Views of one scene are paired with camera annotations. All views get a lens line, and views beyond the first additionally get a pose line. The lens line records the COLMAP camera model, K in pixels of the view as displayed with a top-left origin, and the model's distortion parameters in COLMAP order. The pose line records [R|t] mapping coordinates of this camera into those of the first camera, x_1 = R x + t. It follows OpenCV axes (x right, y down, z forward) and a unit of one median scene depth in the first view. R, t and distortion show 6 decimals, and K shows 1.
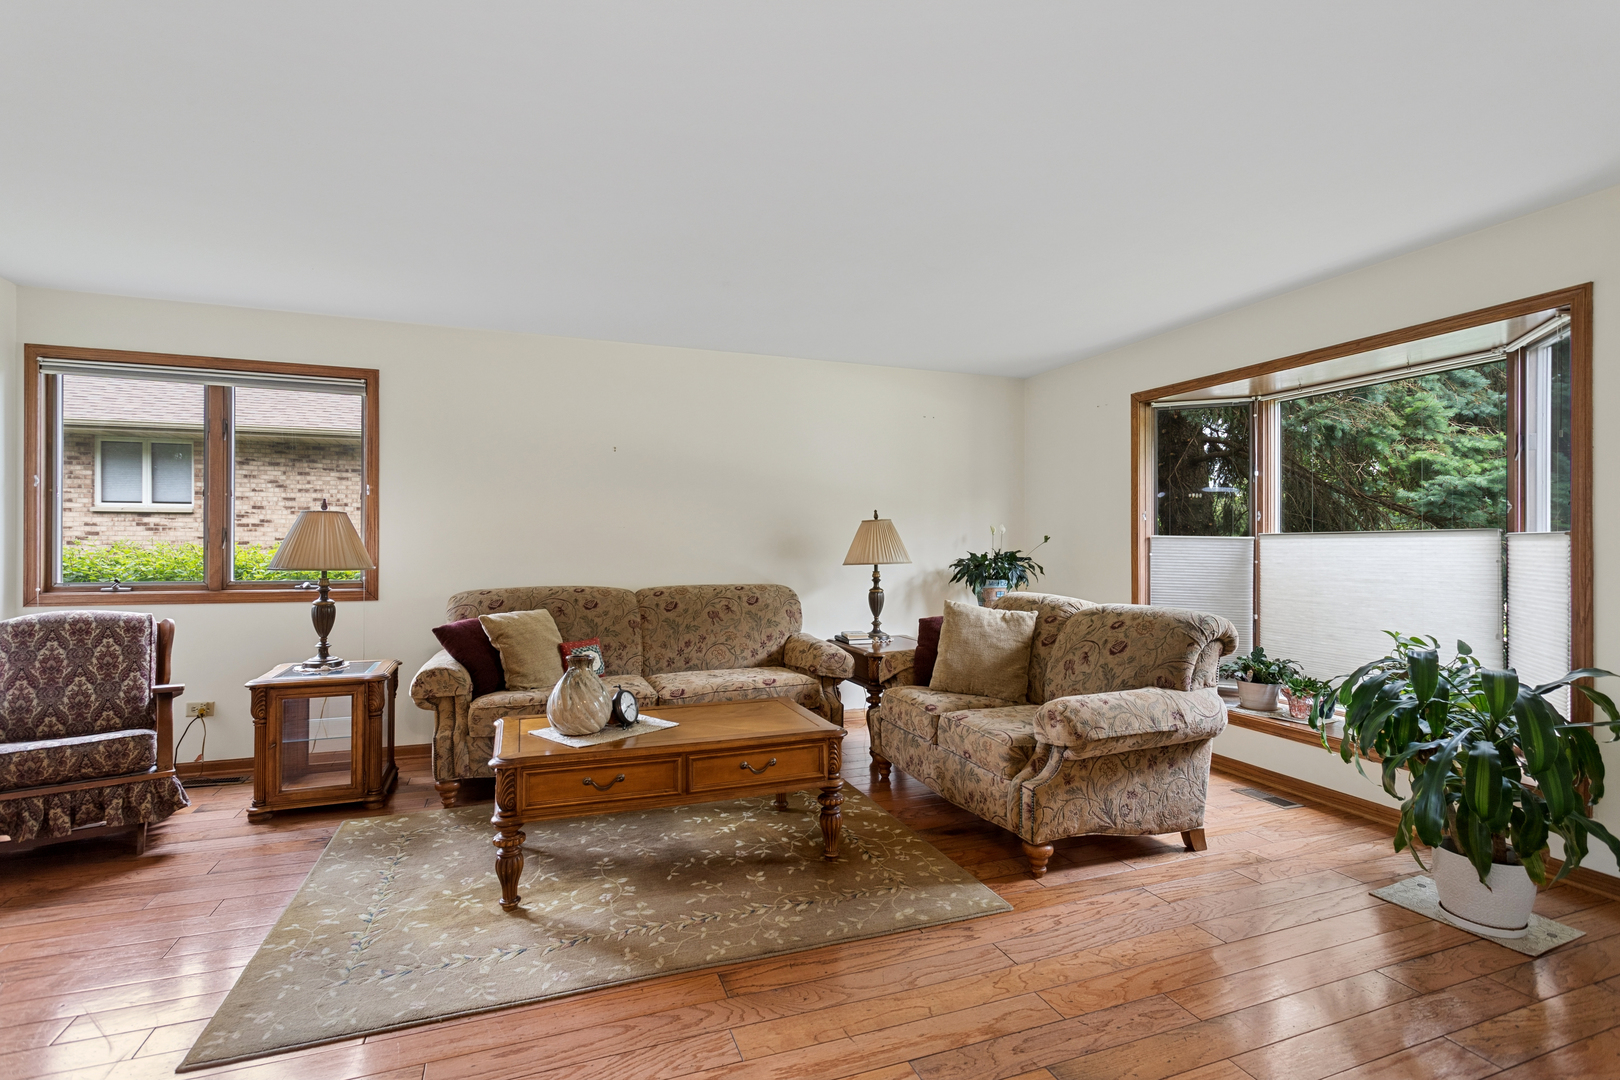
lens RADIAL K [[754.3, 0, 802.2], [0, 754.3, 542.2], [0, 0, 1]] dist [0.003914, 0.001126]
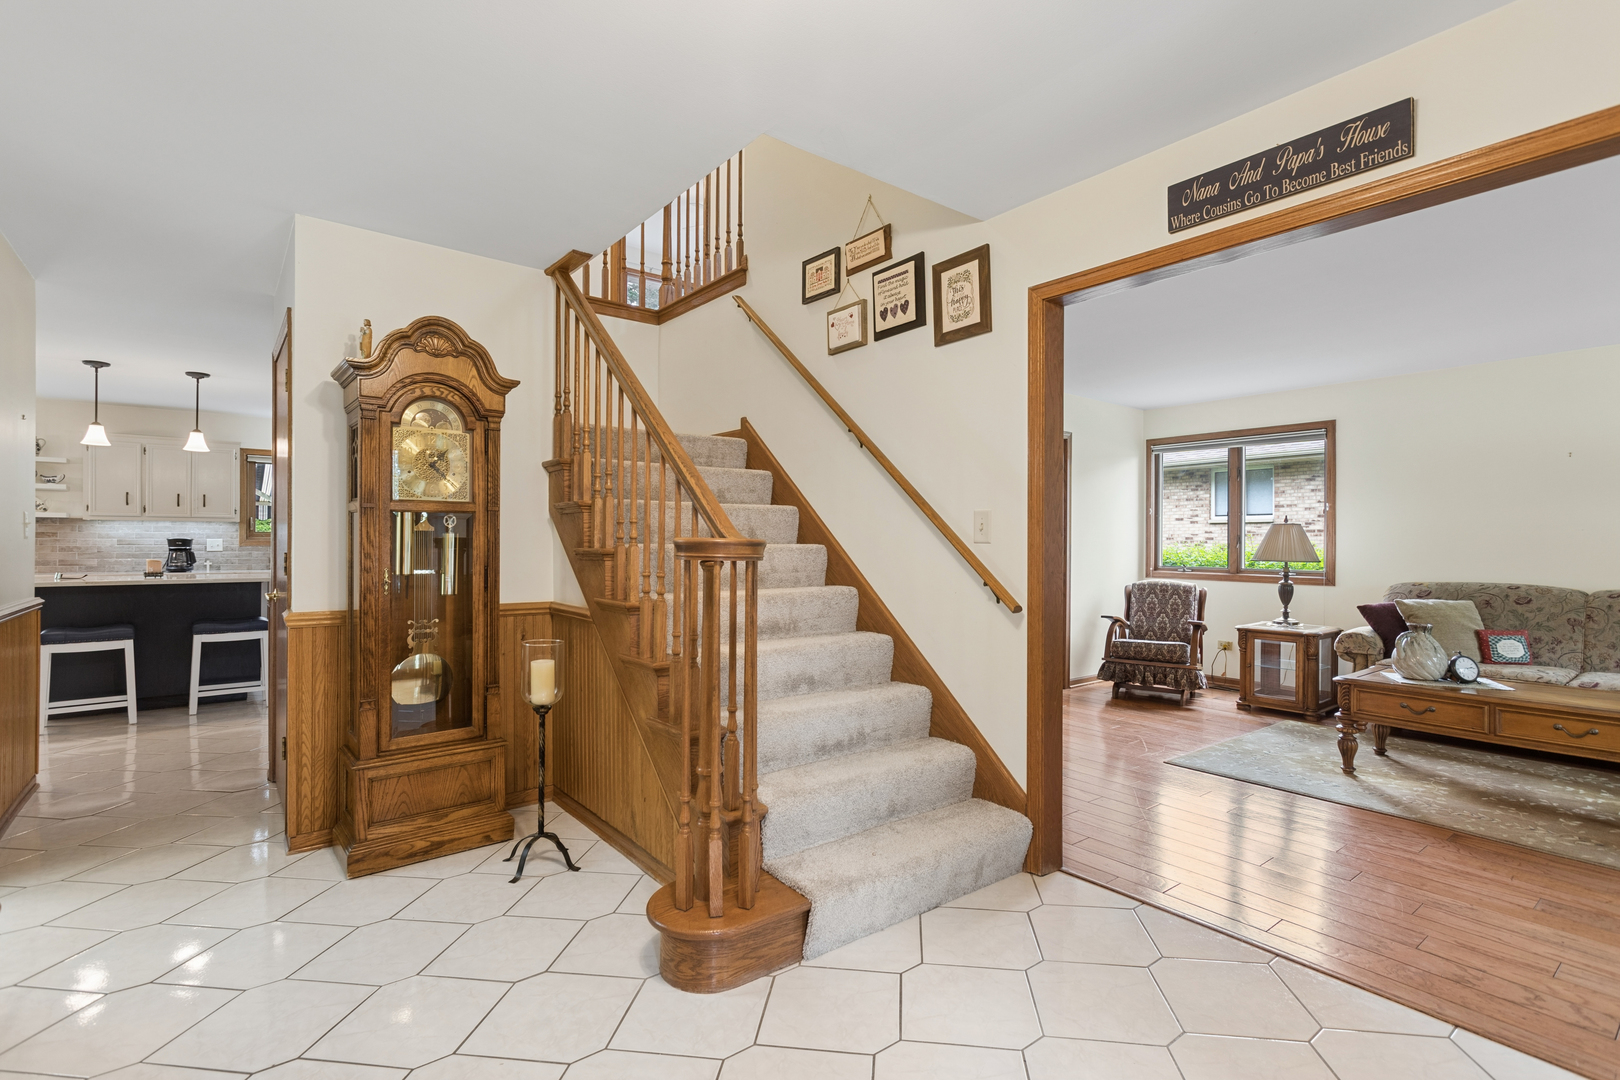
lens RADIAL K [[754.3, 0, 806.0], [0, 754.3, 541.5], [0, 0, 1]] dist [0.003914, 0.001126]
pose [[0.295102, -0.002939, -0.955461, 0.558911], [-0.002904, 0.999988, -0.003973, 0.004394], [0.955461, 0.003947, 0.295090, -0.394264]]
